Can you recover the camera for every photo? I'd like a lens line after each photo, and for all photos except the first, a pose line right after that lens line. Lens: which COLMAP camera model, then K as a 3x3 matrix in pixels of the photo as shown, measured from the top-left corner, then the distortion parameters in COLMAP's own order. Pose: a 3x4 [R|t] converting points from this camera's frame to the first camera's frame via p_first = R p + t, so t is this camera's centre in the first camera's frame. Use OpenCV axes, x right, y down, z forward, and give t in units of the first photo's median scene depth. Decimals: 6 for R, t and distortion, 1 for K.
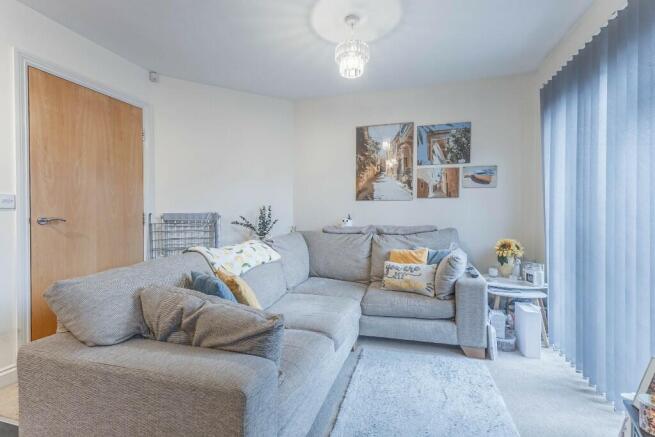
lens RADIAL K [[298.6, 0, 327.6], [0, 298.6, 219.4], [0, 0, 1]] dist [0.000775, 0.000219]
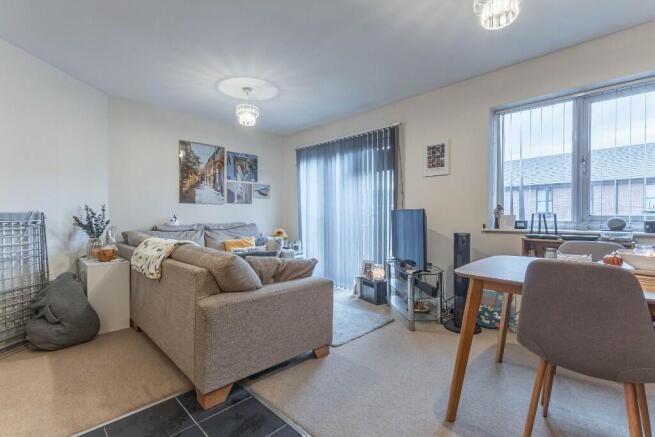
lens RADIAL K [[298.6, 0, 327.2], [0, 298.6, 217.7], [0, 0, 1]] dist [0.000775, 0.000219]
pose [[0.476013, -0.006495, 0.879414, -0.704364], [0.015562, 0.999878, -0.001039, 0.005477], [-0.879300, 0.014180, 0.476057, -0.065137]]
